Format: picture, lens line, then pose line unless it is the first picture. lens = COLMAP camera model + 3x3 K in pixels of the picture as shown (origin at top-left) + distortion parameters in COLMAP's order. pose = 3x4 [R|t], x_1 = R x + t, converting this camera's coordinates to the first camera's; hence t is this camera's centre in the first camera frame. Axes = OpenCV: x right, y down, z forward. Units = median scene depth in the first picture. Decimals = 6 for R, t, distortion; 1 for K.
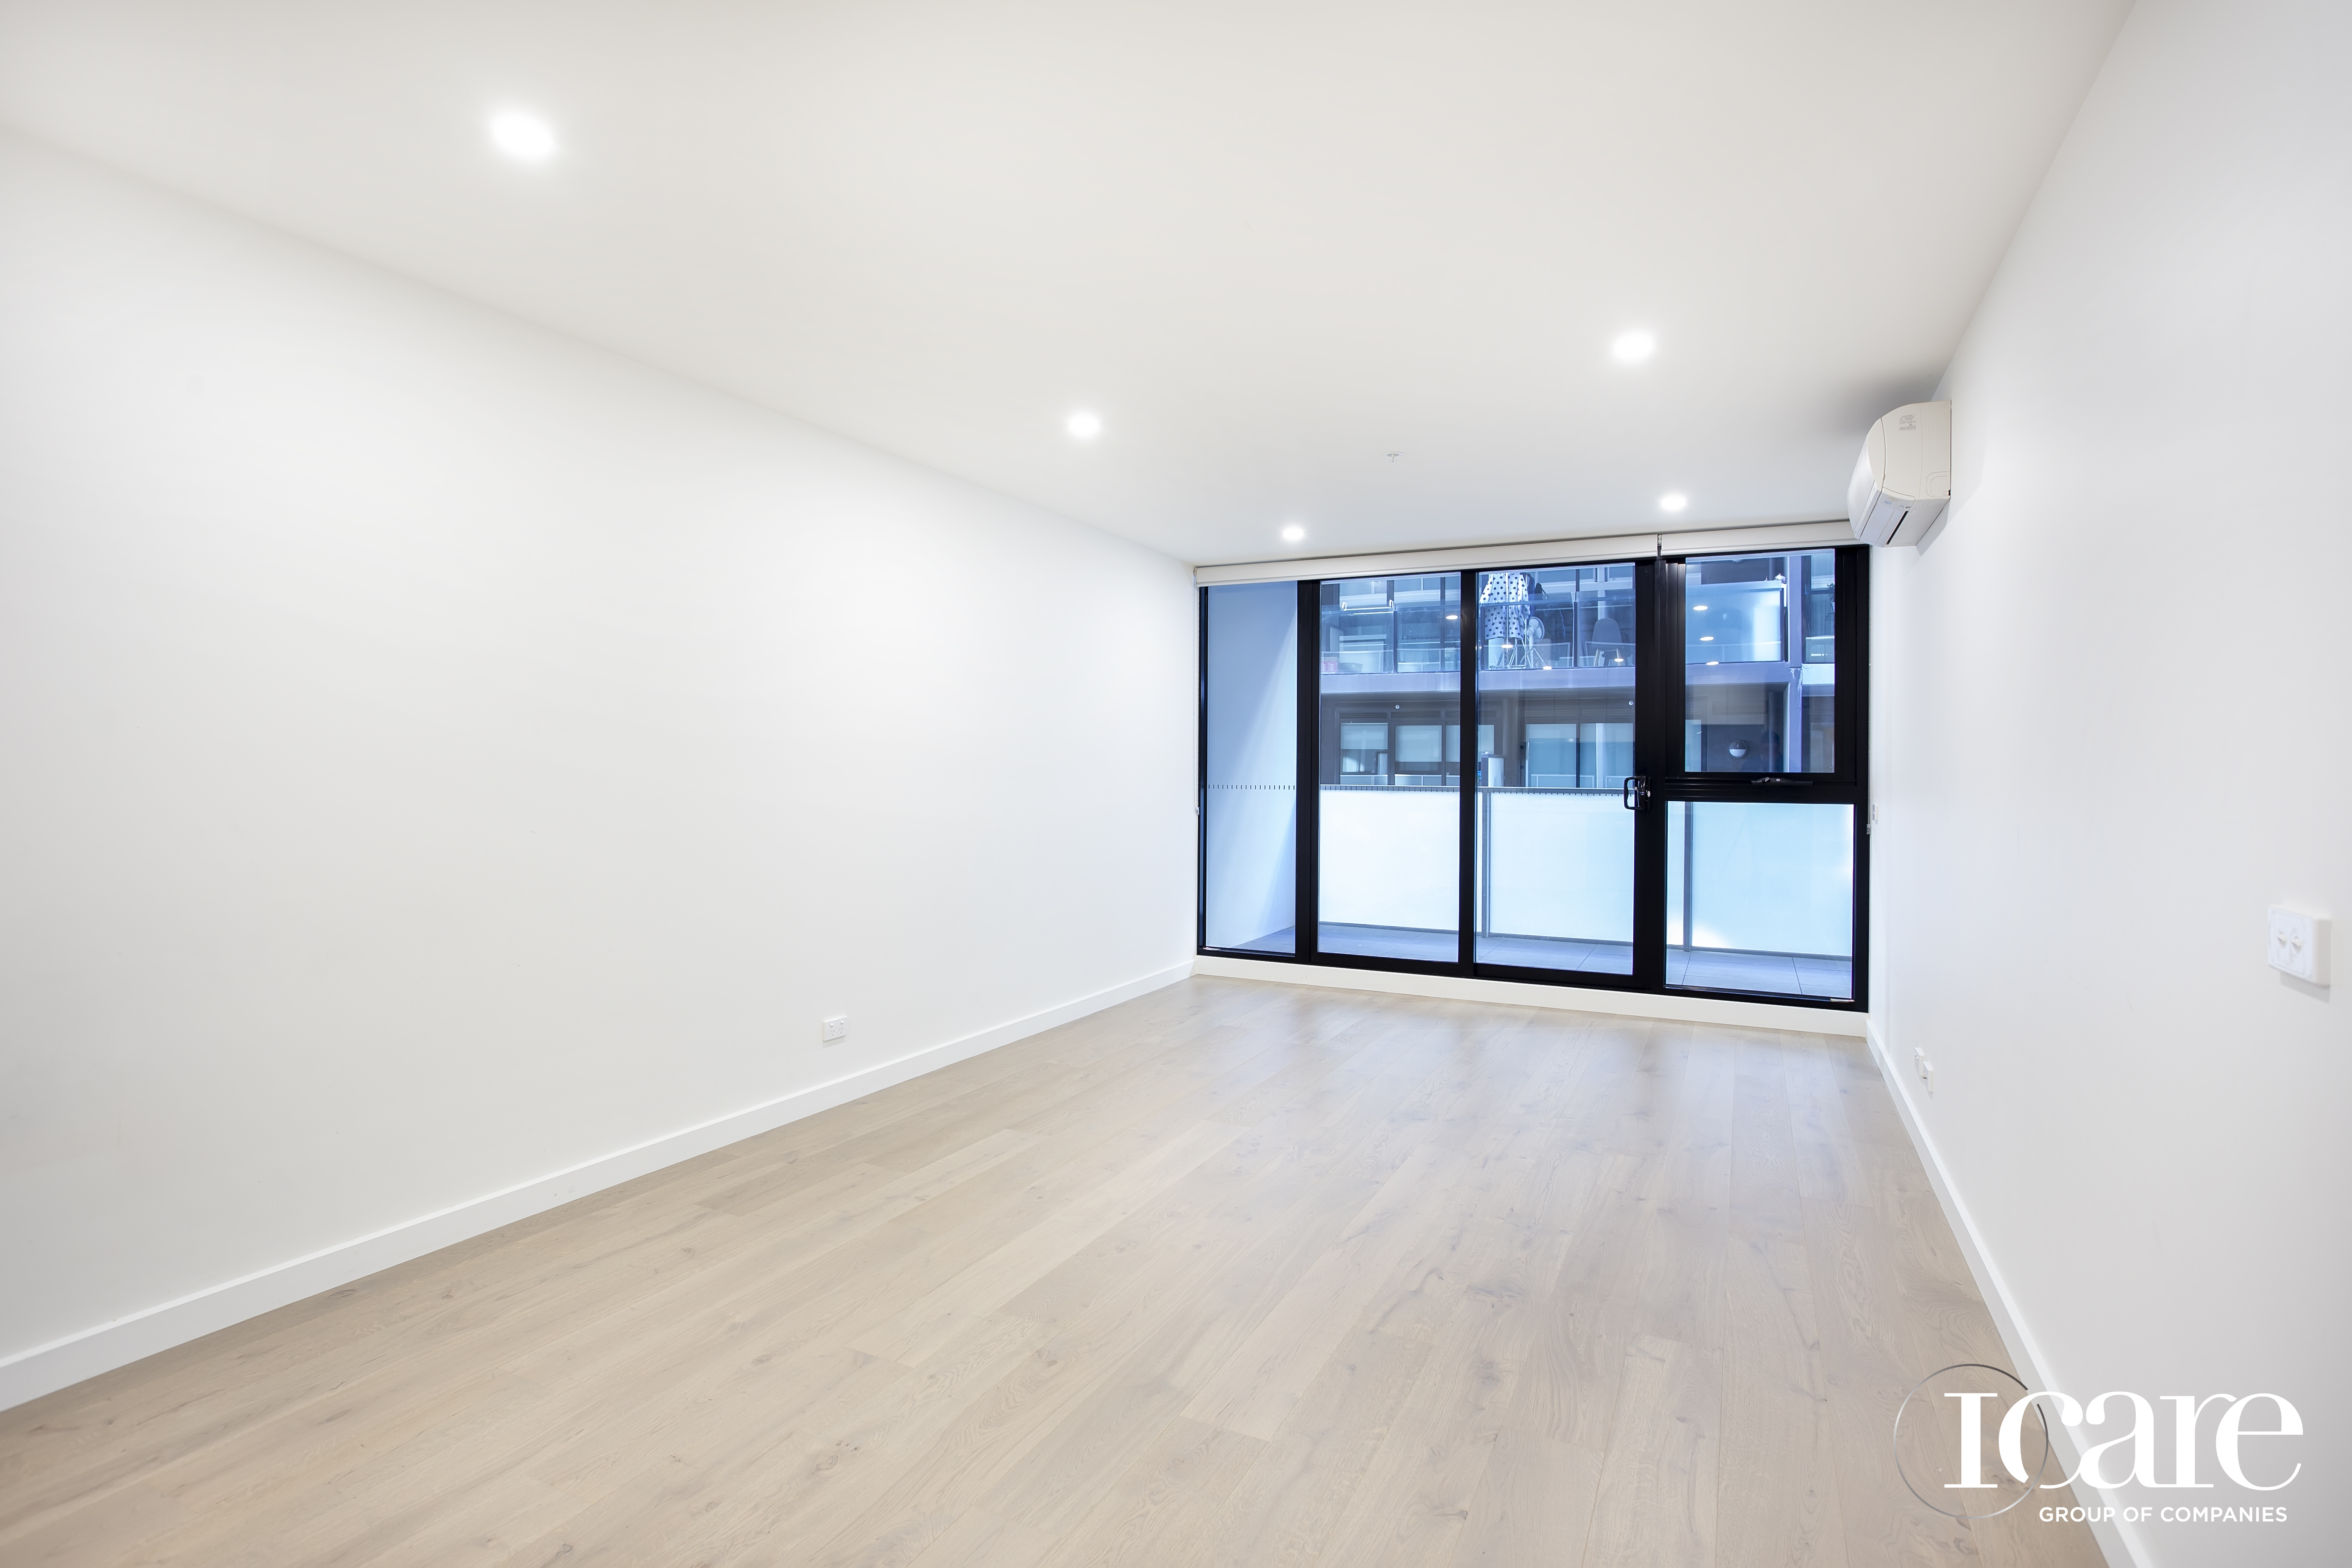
lens RADIAL K [[1175.4, 0, 1176.0], [0, 1175.4, 784.0], [0, 0, 1]] dist [-0.062962, 0.044433]
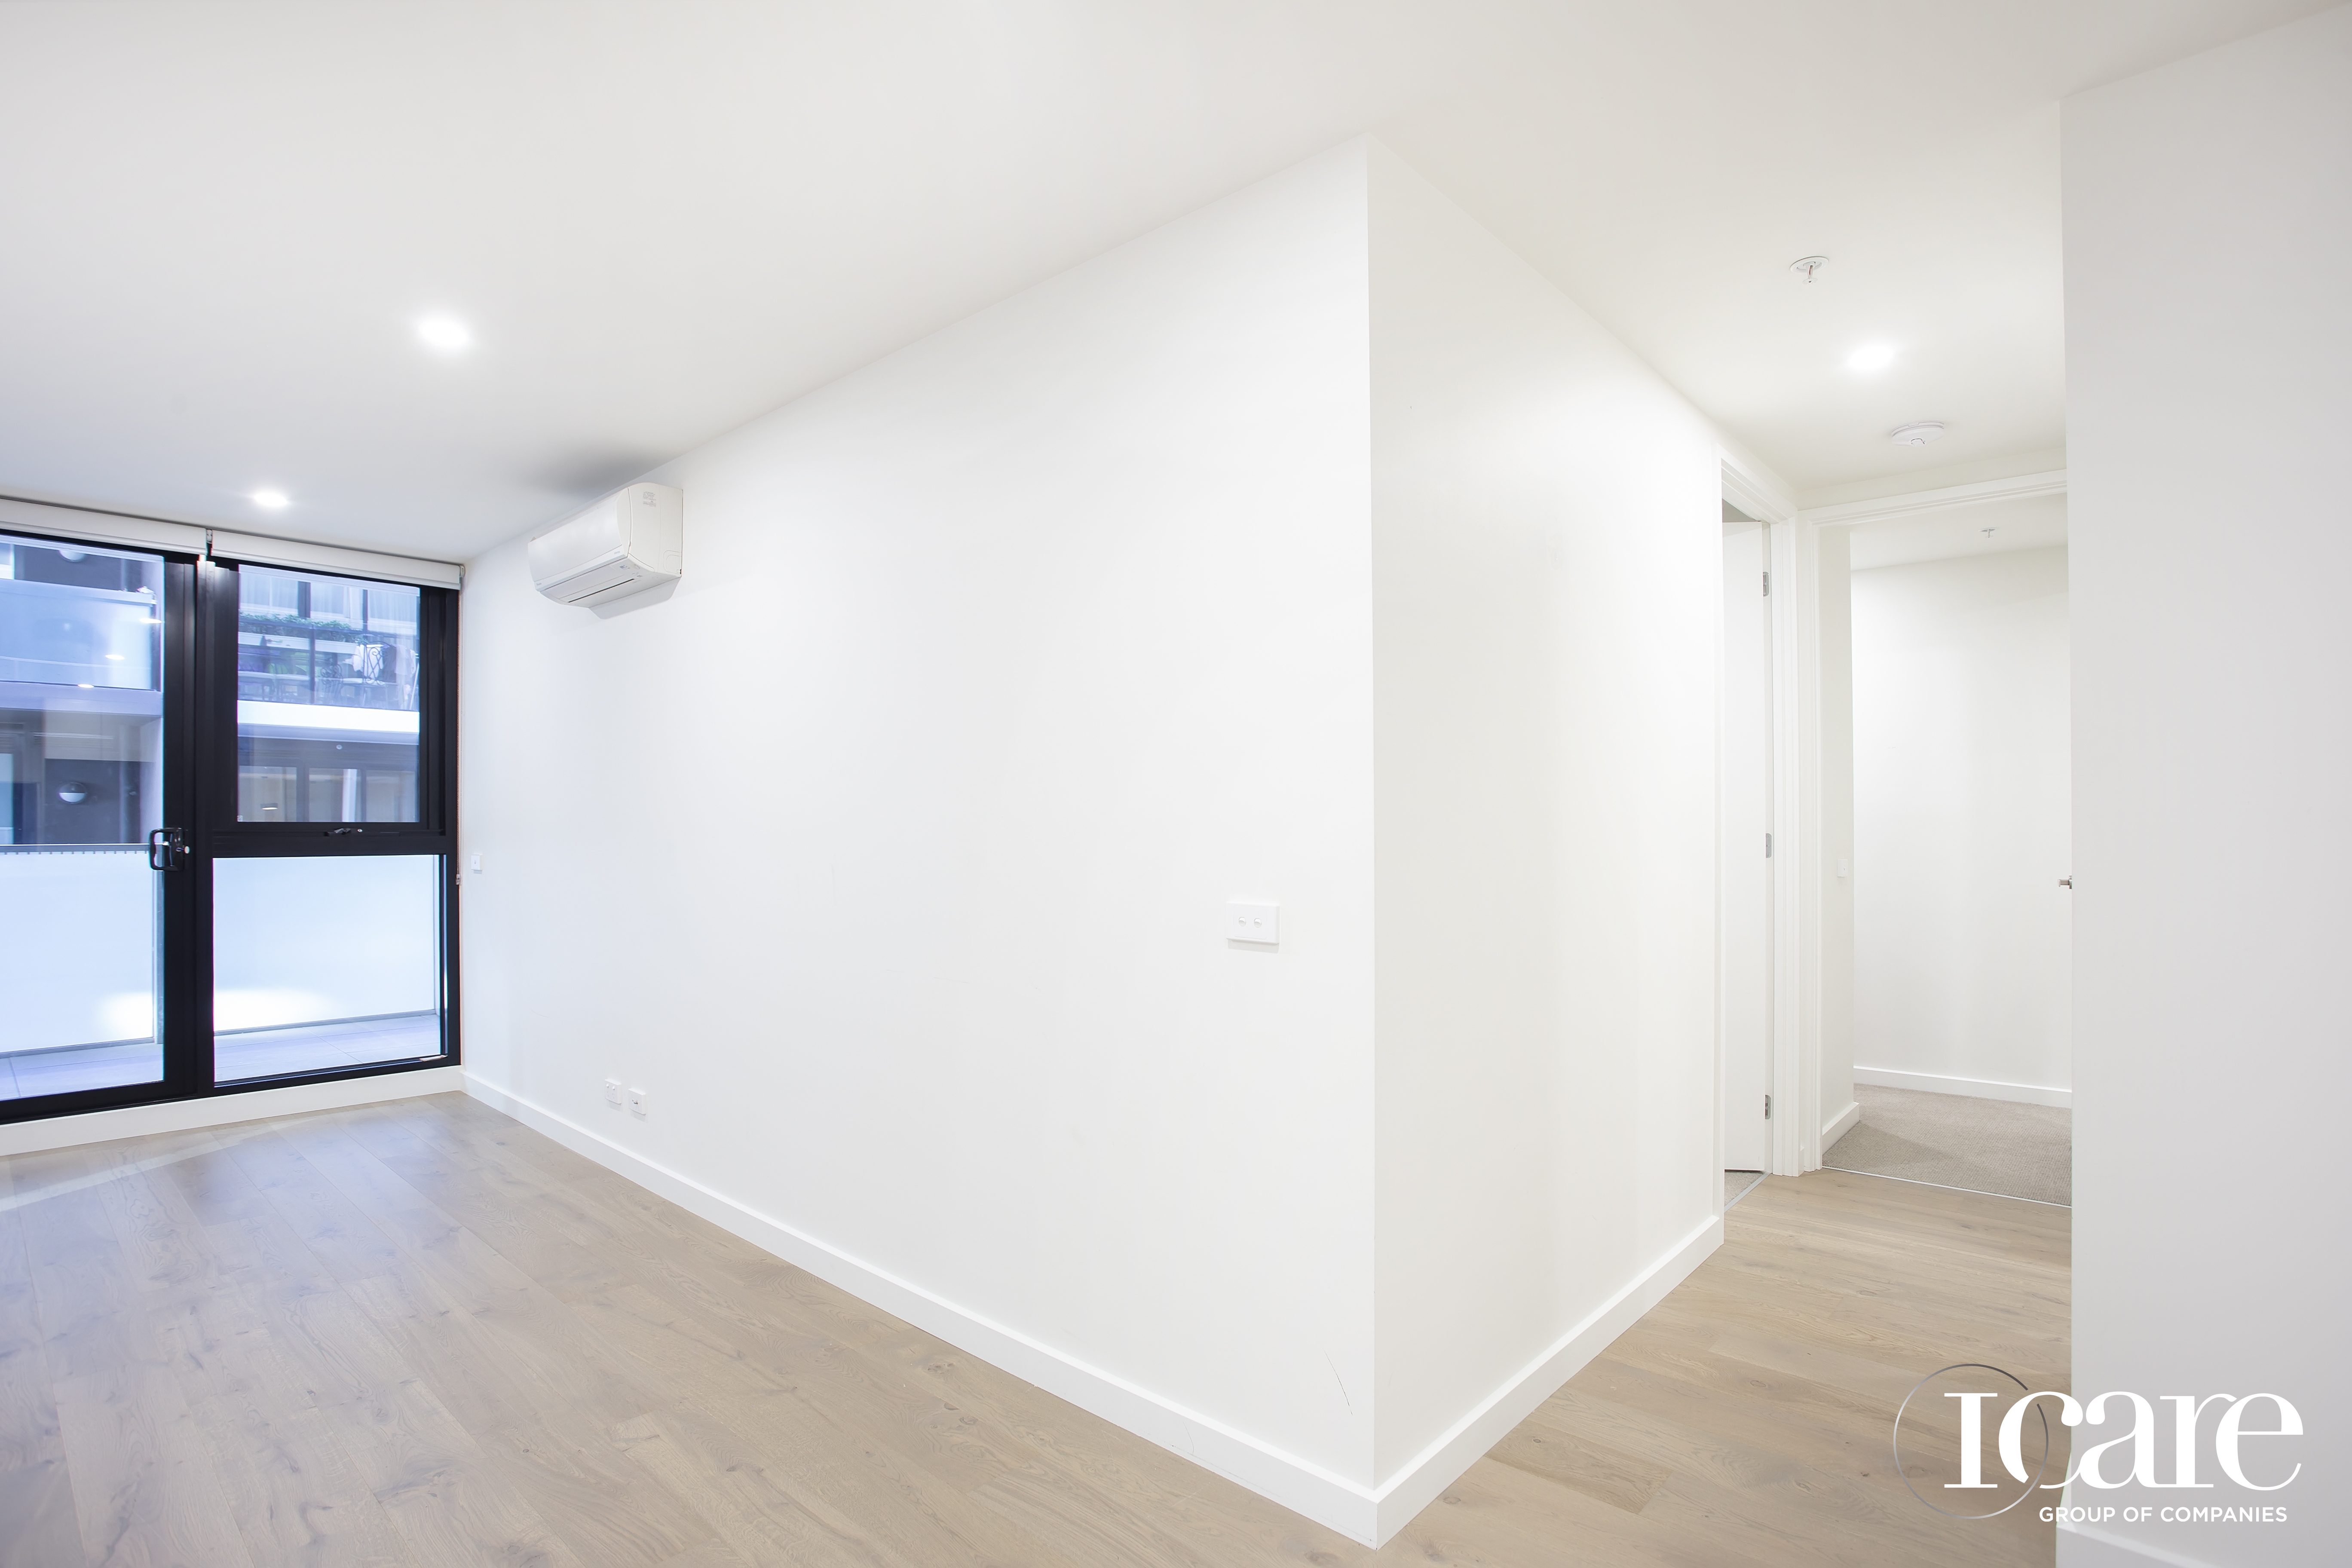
lens RADIAL K [[1141.6, 0, 1197.7], [0, 1141.6, 823.6], [0, 0, 1]] dist [-0.060941, 0.022170]
pose [[0.245897, -0.006247, 0.969276, -0.161998], [0.012702, 0.999914, 0.003222, -0.002906], [-0.969213, 0.011519, 0.245956, 0.148955]]
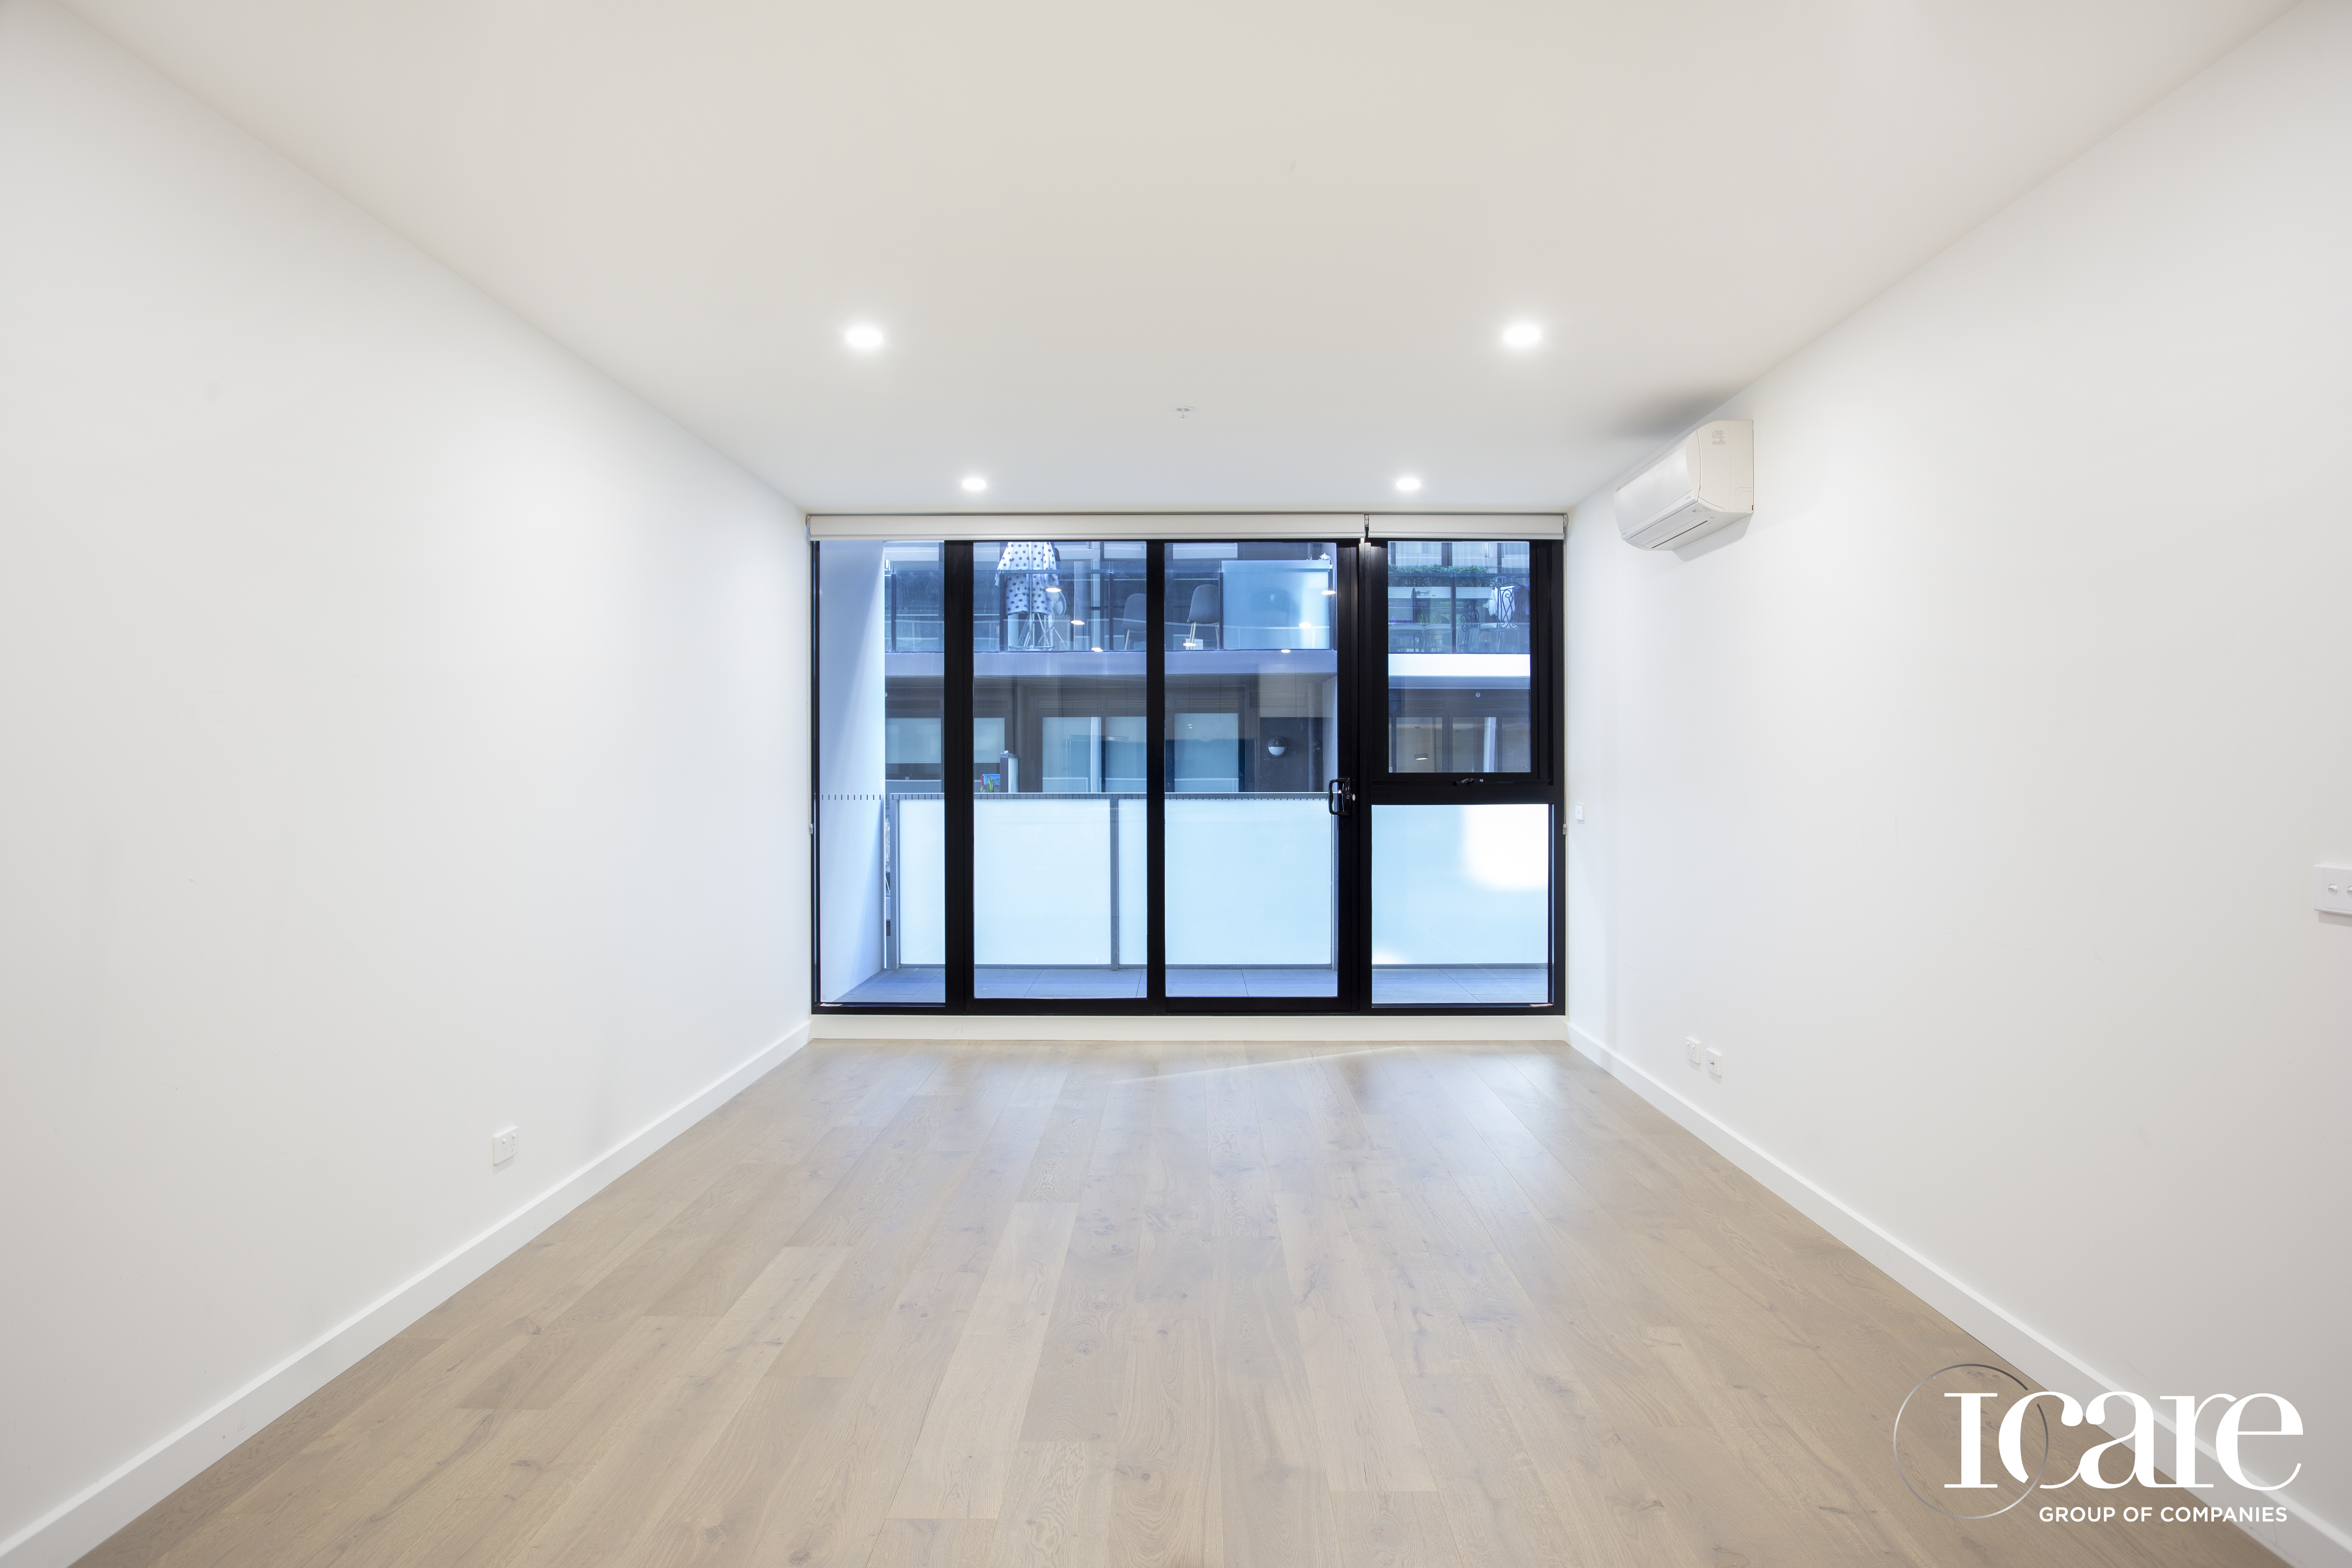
lens RADIAL K [[1500.5, 0, 1188.6], [0, 1500.5, 792.8], [0, 0, 1]] dist [-0.074650, 0.065298]
pose [[0.892864, -0.015447, 0.450062, -0.250088], [0.014959, 0.999877, 0.004641, -0.002366], [-0.450078, 0.002589, 0.892985, 0.007741]]
